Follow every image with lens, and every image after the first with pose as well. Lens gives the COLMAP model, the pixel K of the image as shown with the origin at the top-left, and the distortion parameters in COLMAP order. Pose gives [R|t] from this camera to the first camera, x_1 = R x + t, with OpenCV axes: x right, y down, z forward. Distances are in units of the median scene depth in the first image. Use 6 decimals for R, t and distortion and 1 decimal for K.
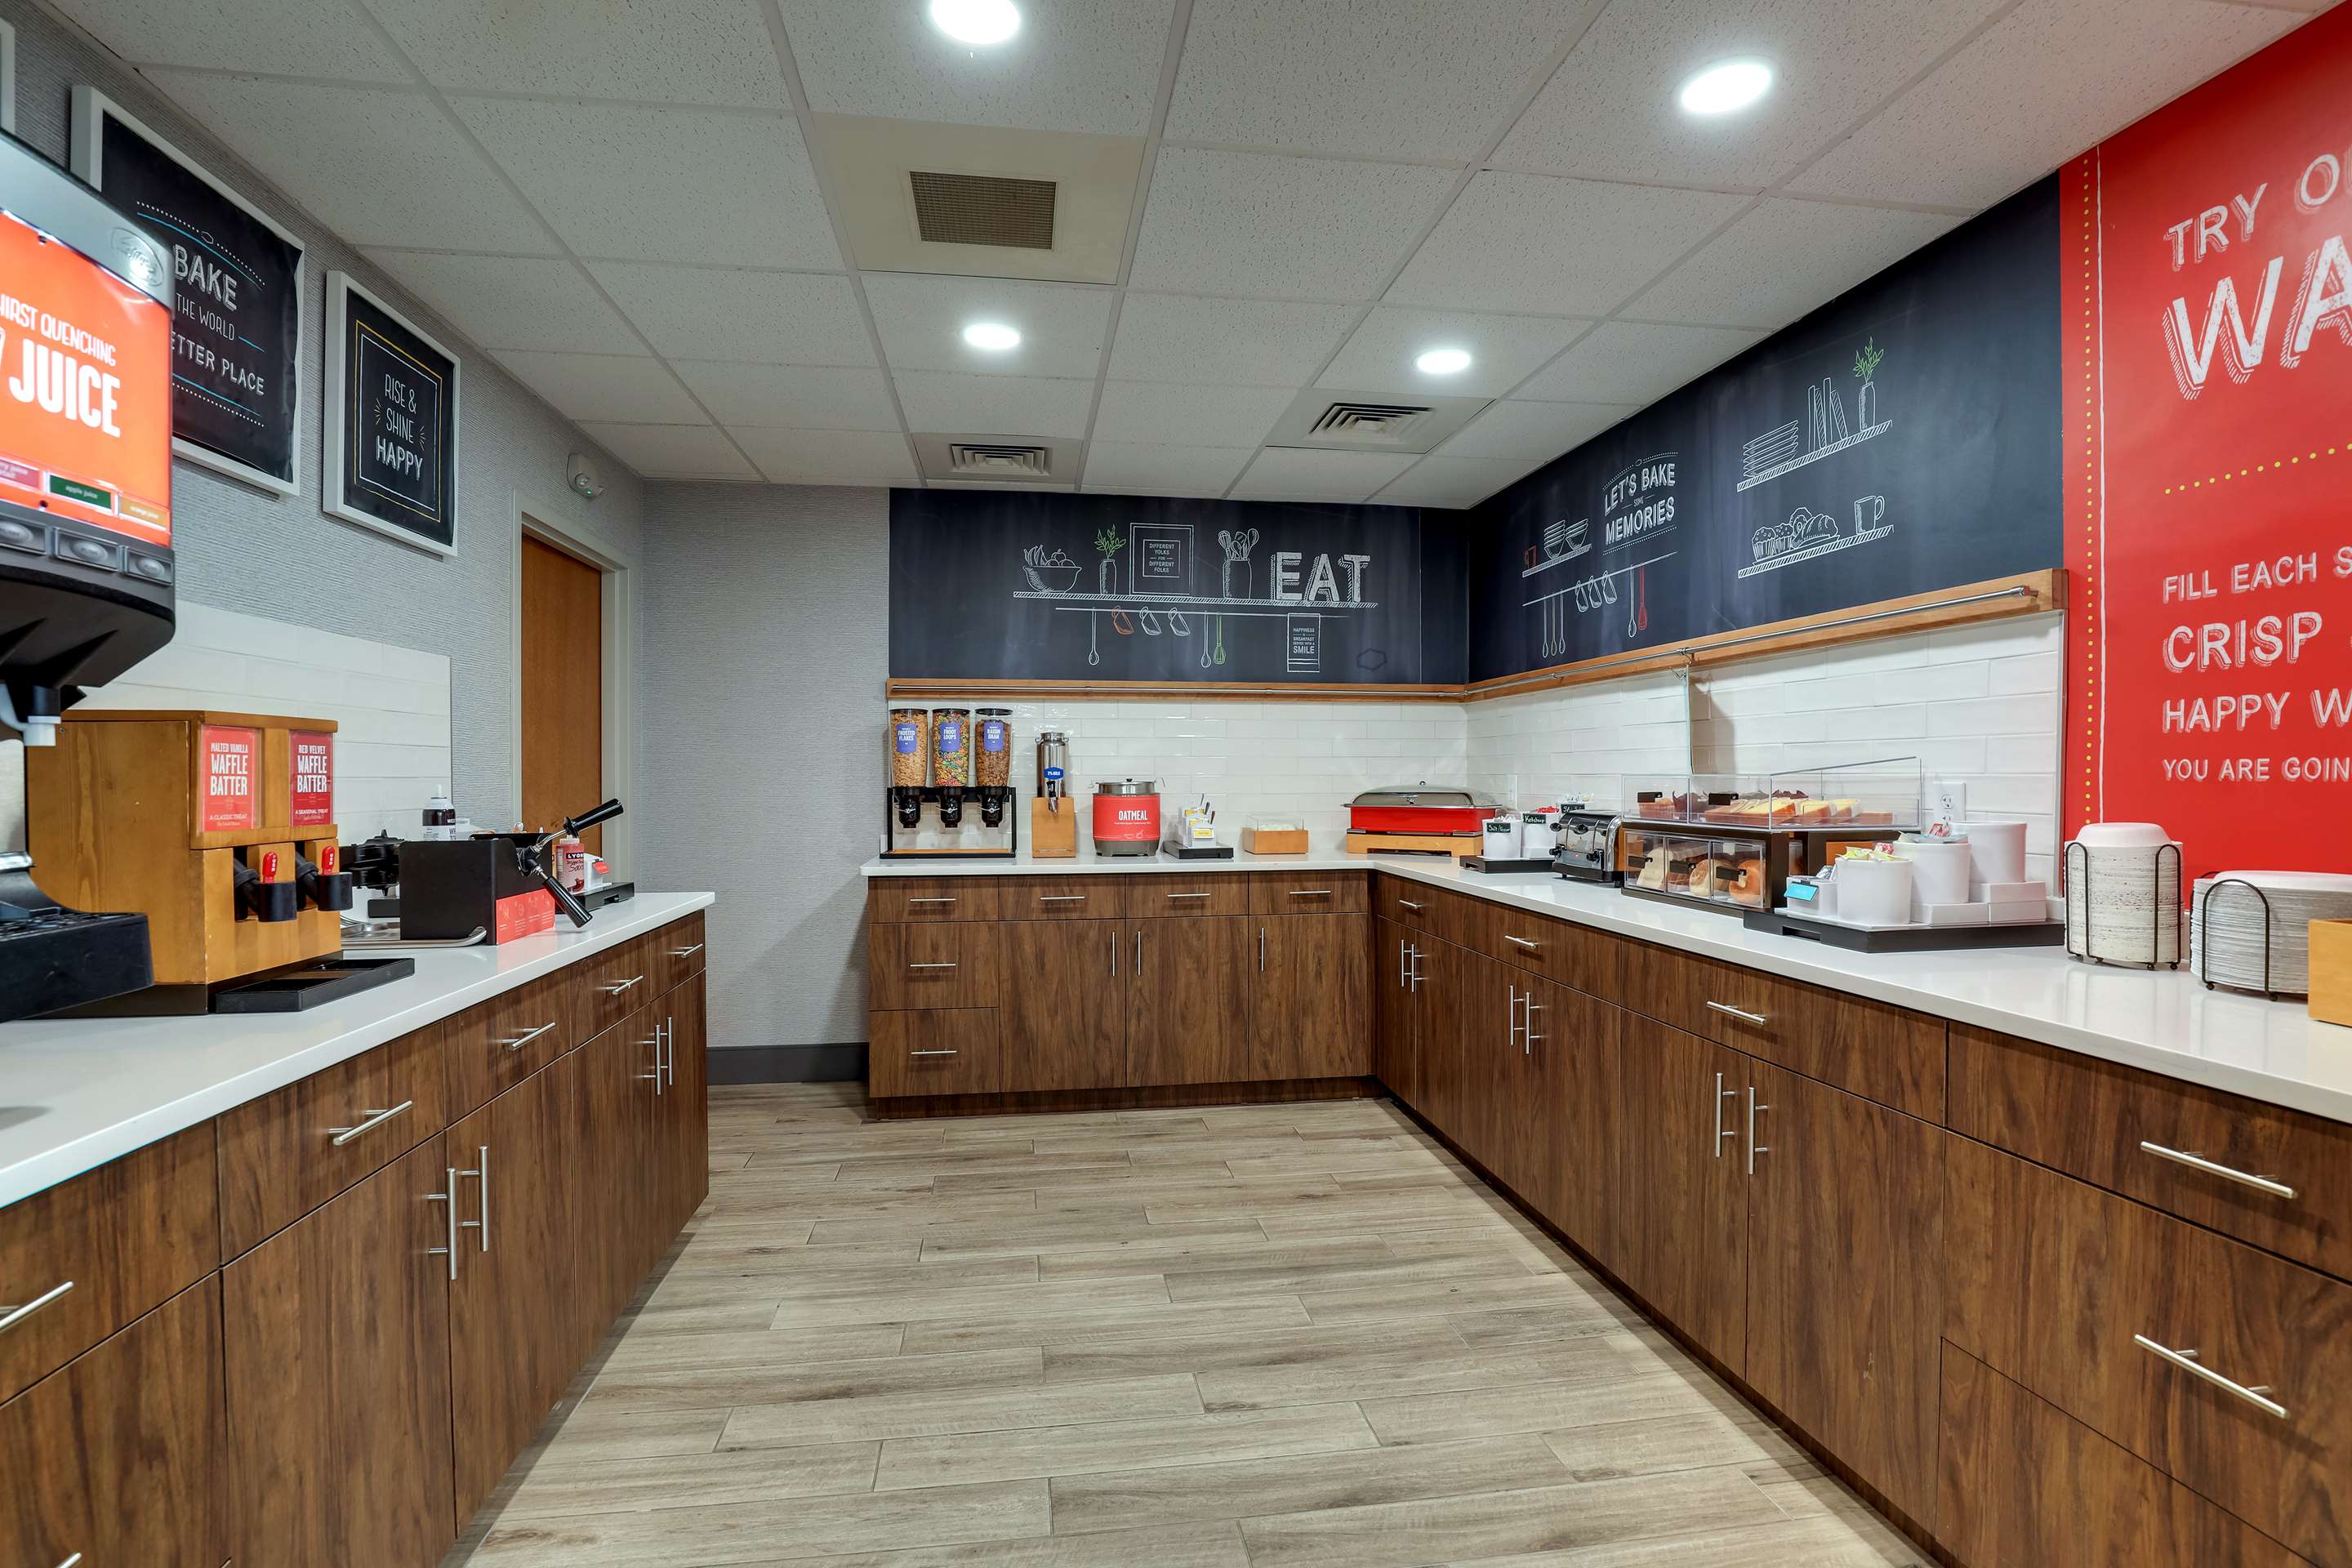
lens RADIAL K [[1093.5, 0, 1180.0], [0, 1093.5, 761.6], [0, 0, 1]] dist [-0.035128, 0.006238]
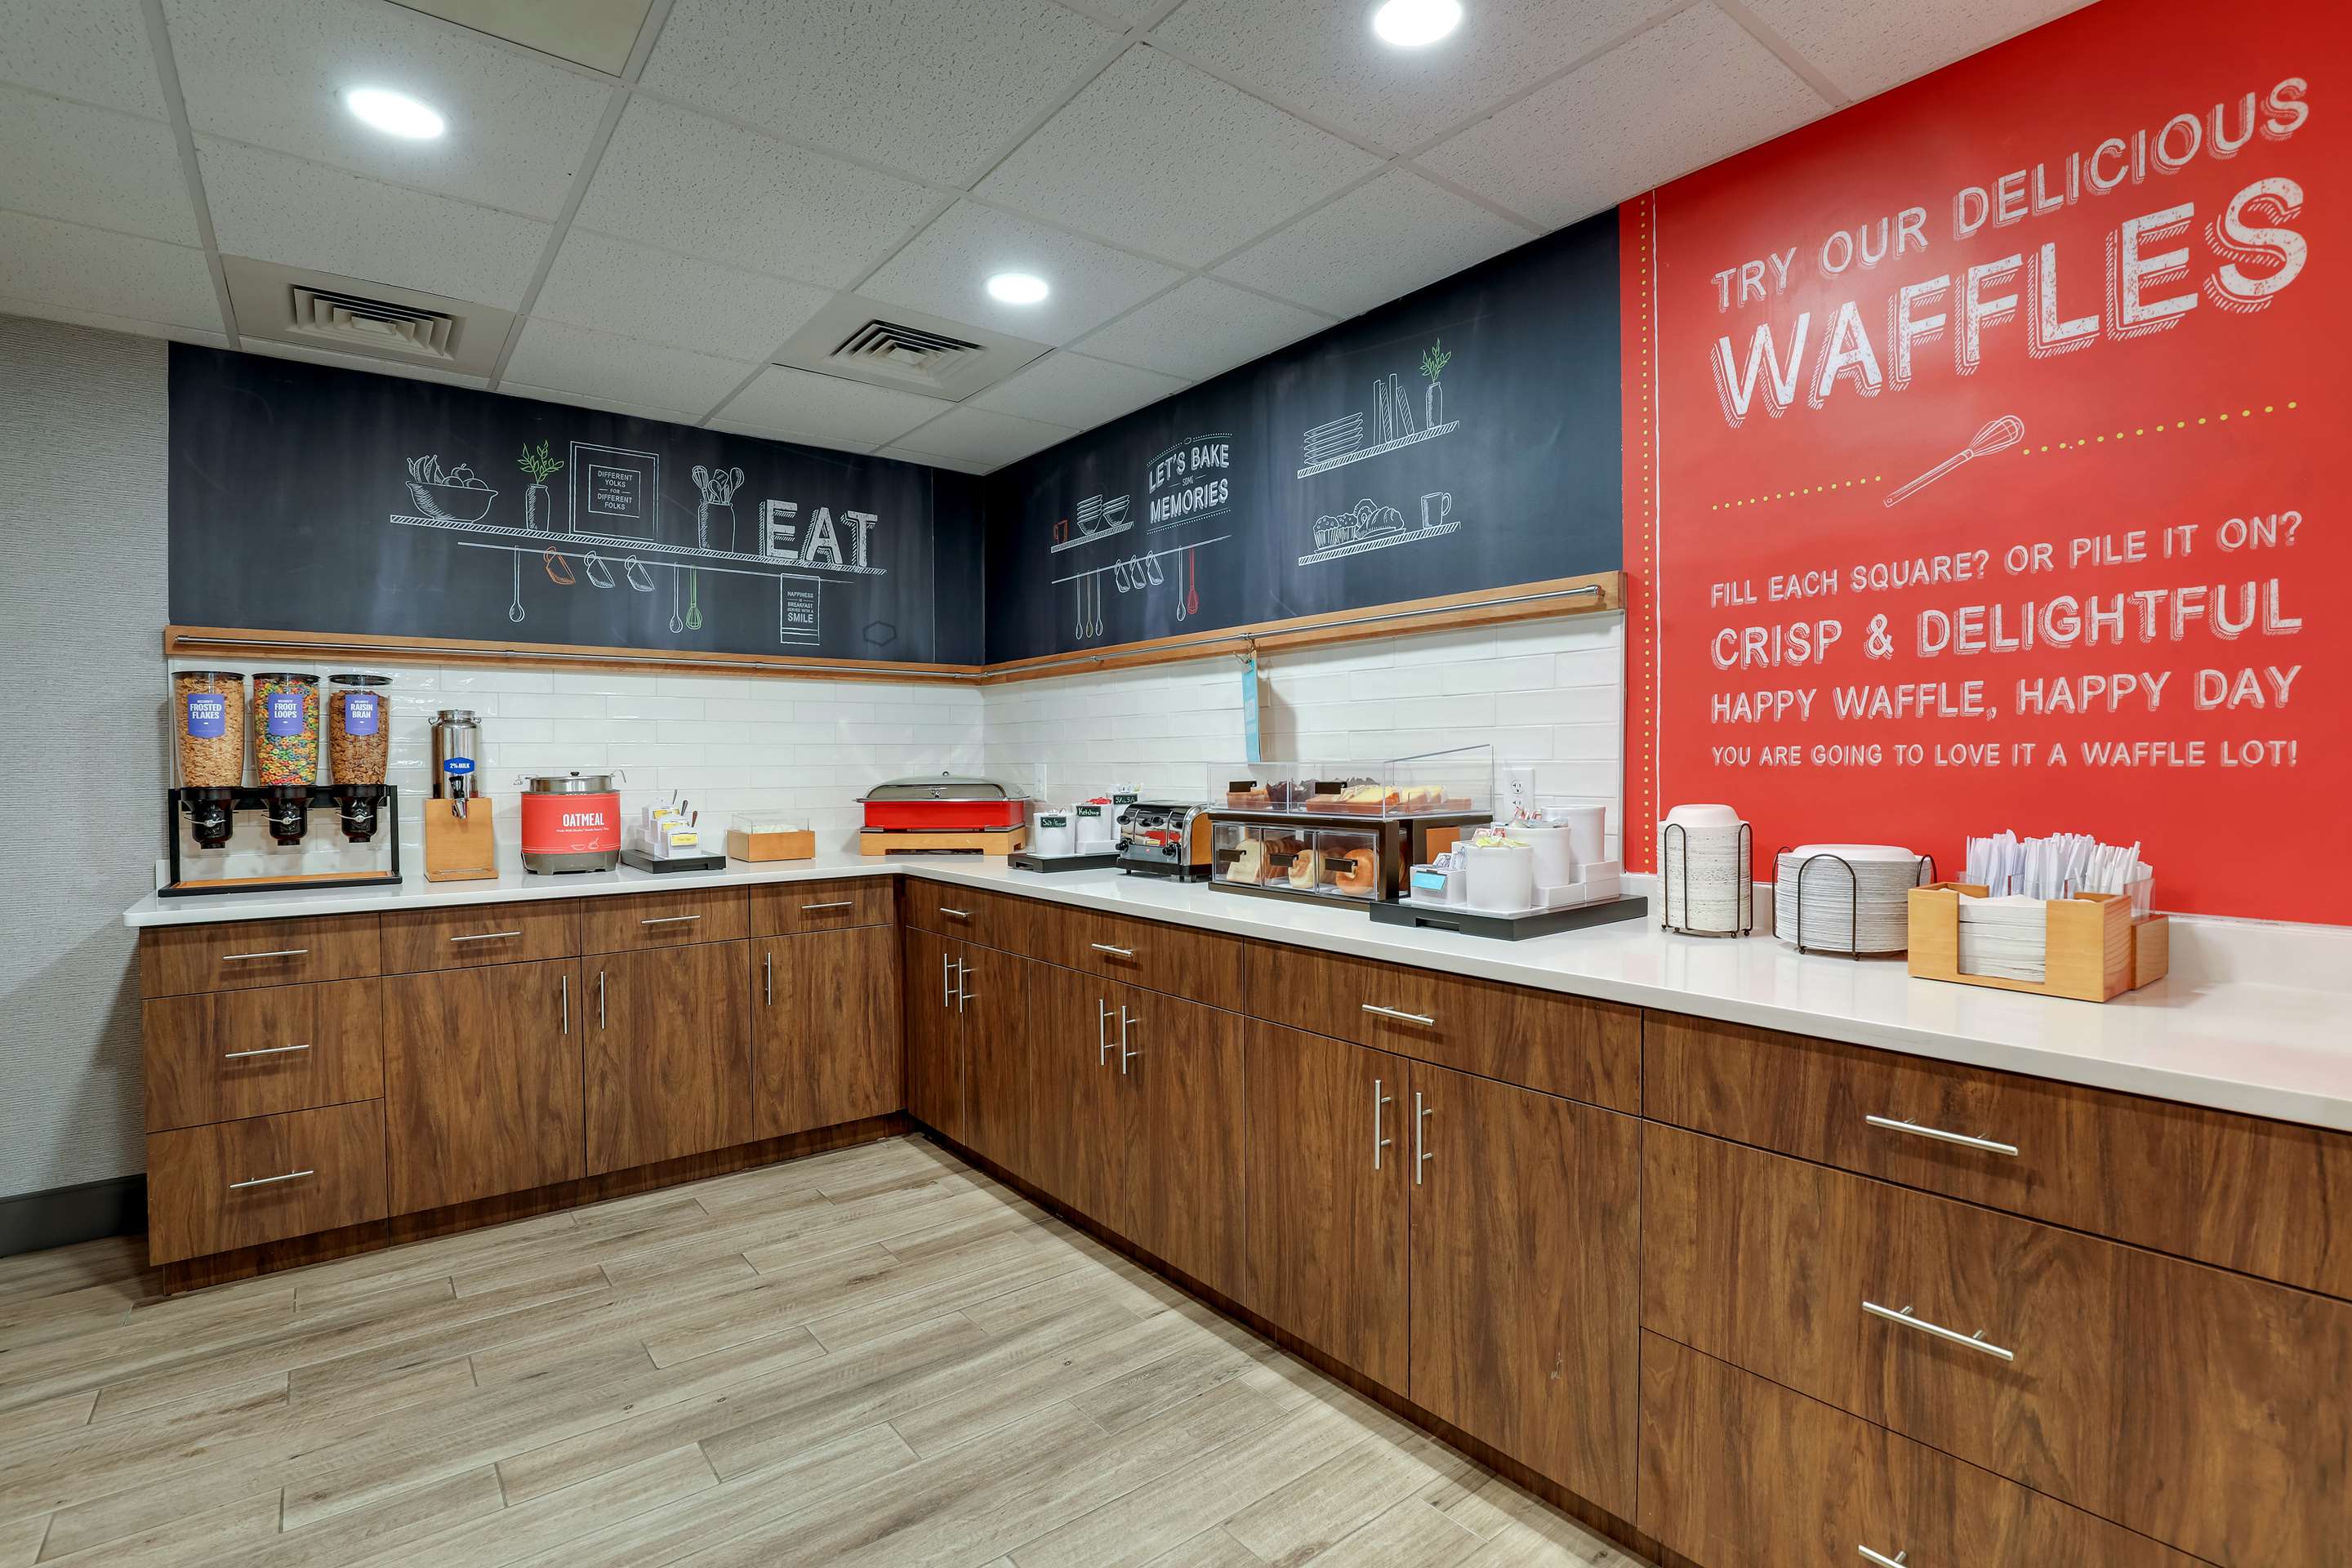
lens RADIAL K [[1093.5, 0, 1180.0], [0, 1093.5, 761.6], [0, 0, 1]] dist [-0.035128, 0.006238]
pose [[0.866195, -0.005538, 0.499676, -0.083794], [0.000376, 0.999946, 0.010431, 0.000837], [-0.499706, -0.008847, 0.866150, 0.184928]]
